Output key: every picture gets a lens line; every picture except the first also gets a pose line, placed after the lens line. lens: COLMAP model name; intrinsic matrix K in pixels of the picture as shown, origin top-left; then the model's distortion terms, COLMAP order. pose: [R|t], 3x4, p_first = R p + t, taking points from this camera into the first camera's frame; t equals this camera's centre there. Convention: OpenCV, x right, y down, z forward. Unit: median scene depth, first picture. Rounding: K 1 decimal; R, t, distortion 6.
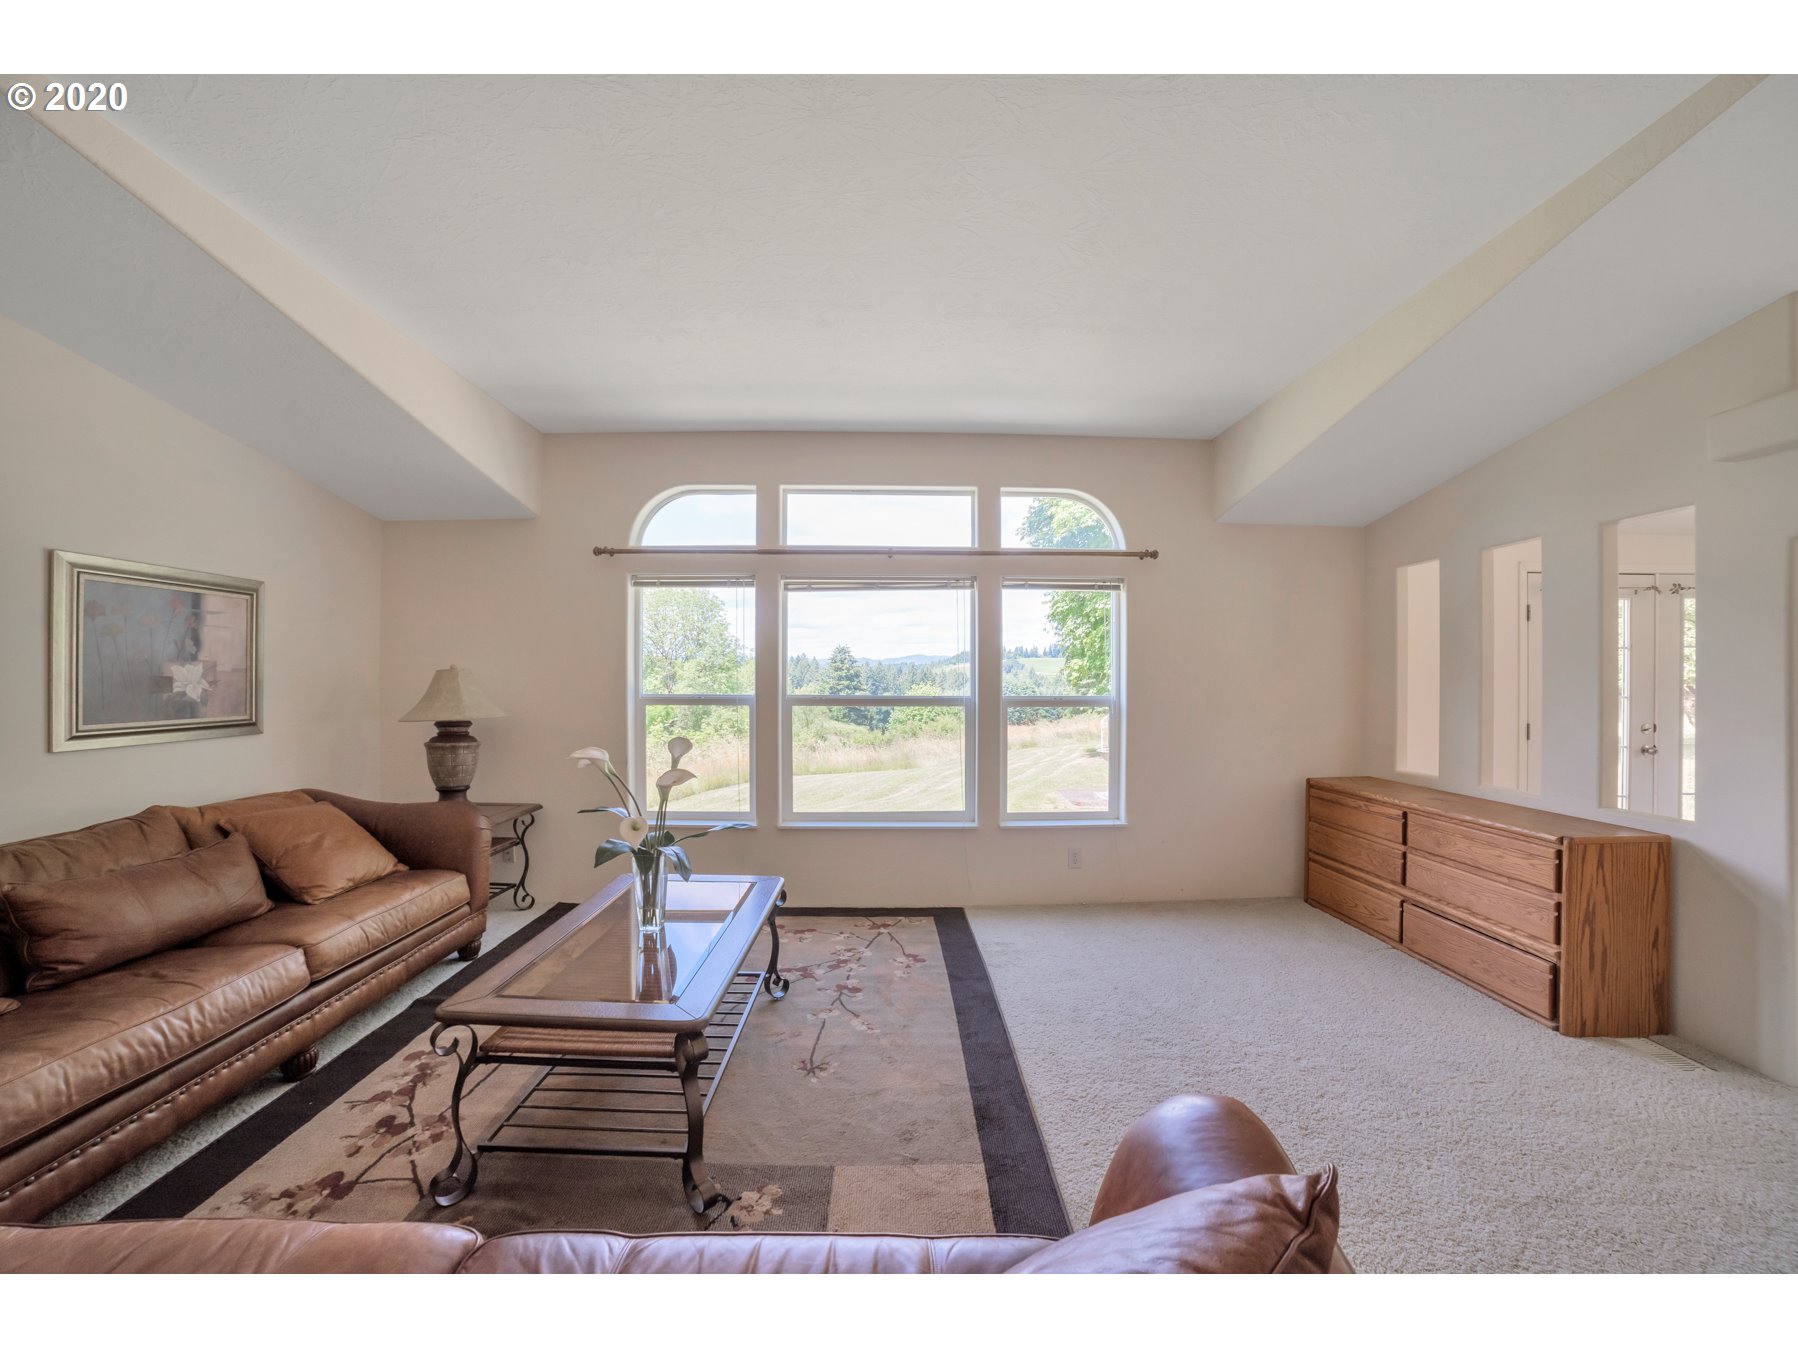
lens RADIAL K [[740.6, 0, 883.7], [0, 740.6, 667.7], [0, 0, 1]] dist [-0.077752, -0.000013]
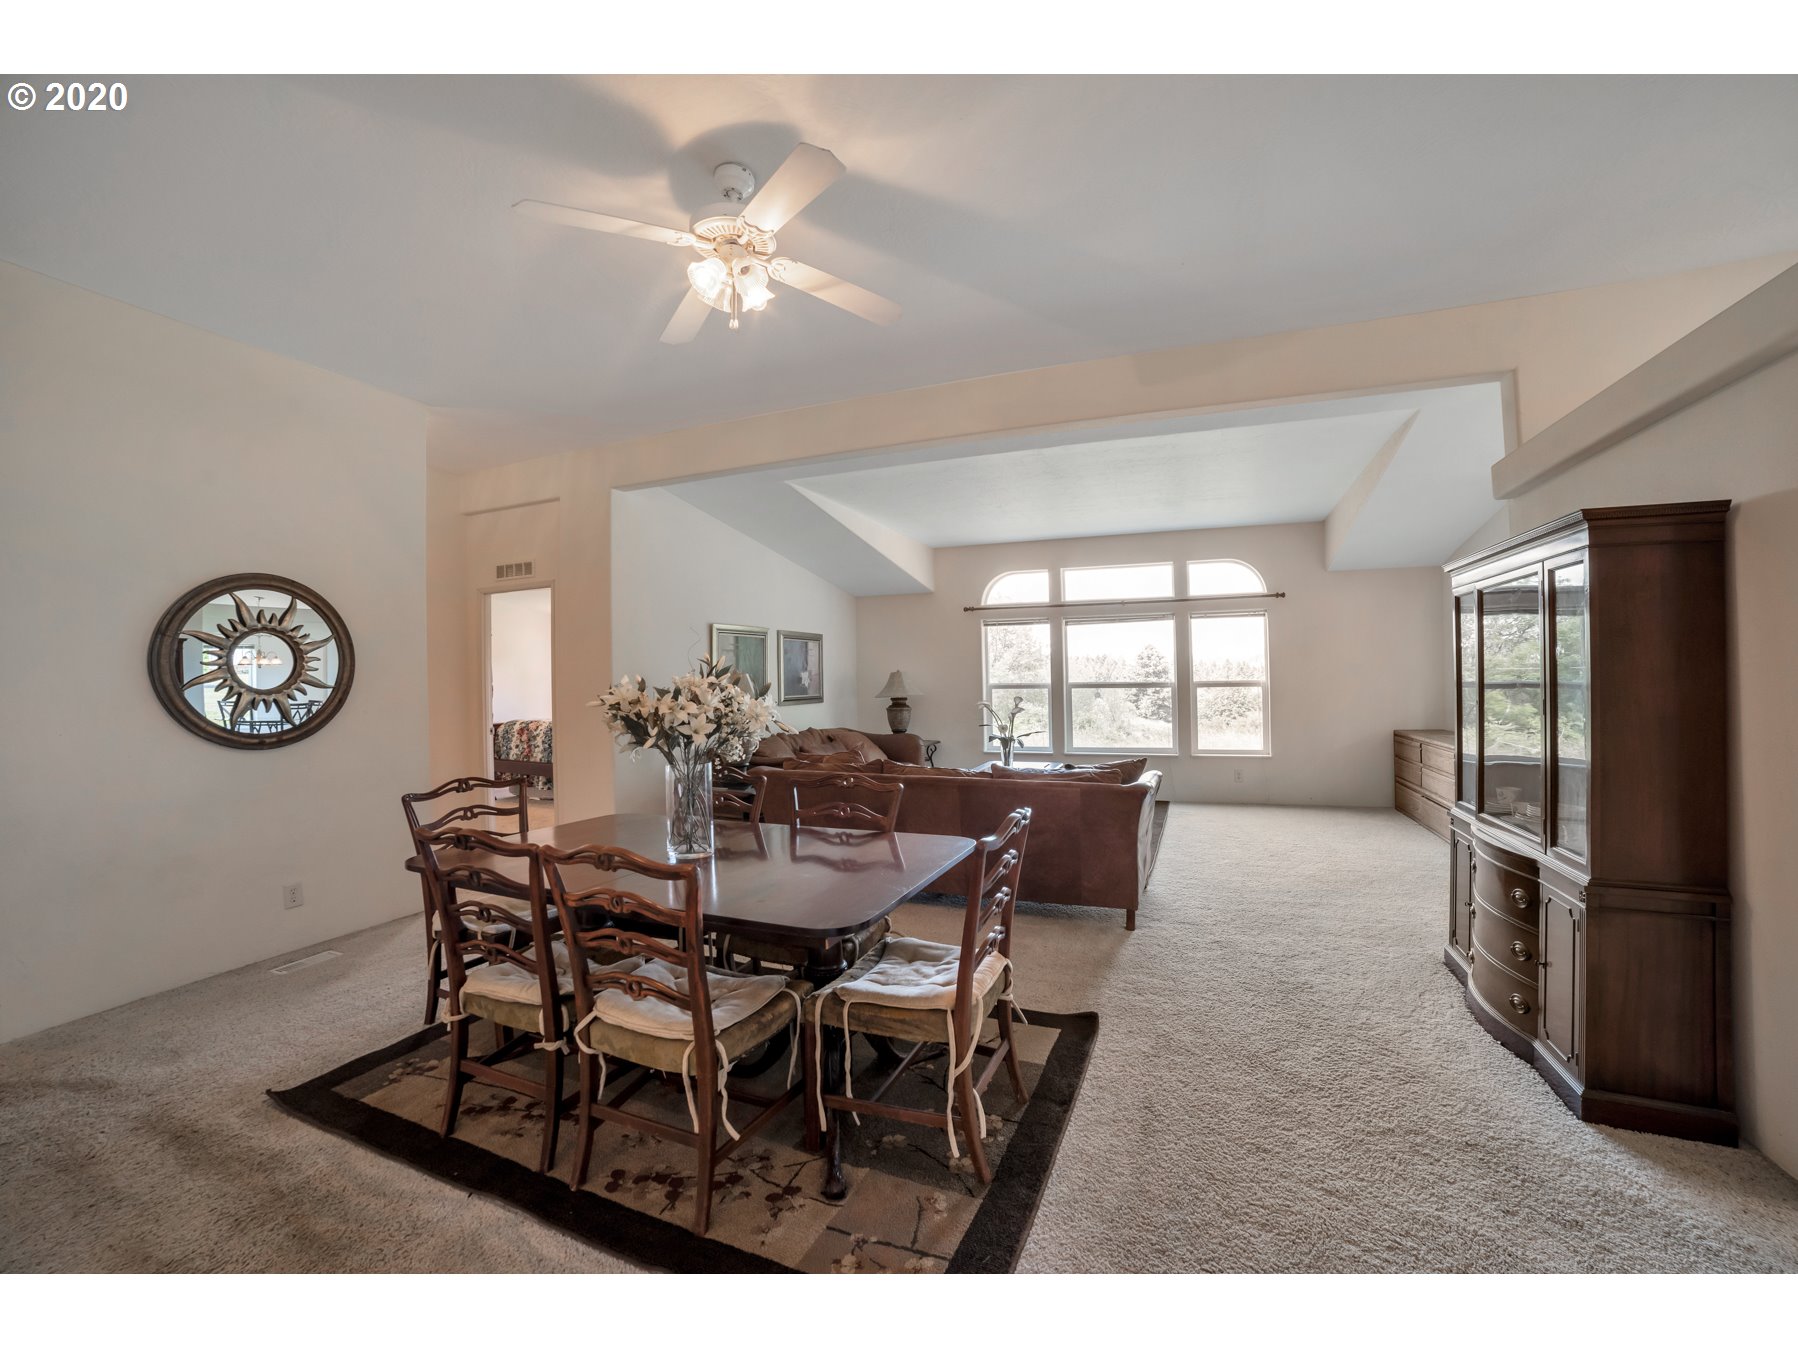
lens RADIAL K [[740.6, 0, 883.7], [0, 740.6, 667.7], [0, 0, 1]] dist [-0.077752, -0.000013]
pose [[0.918019, -0.020012, -0.396031, 0.177648], [0.020814, 0.999781, -0.002271, -0.005720], [0.395989, -0.006158, 0.918234, -0.873193]]
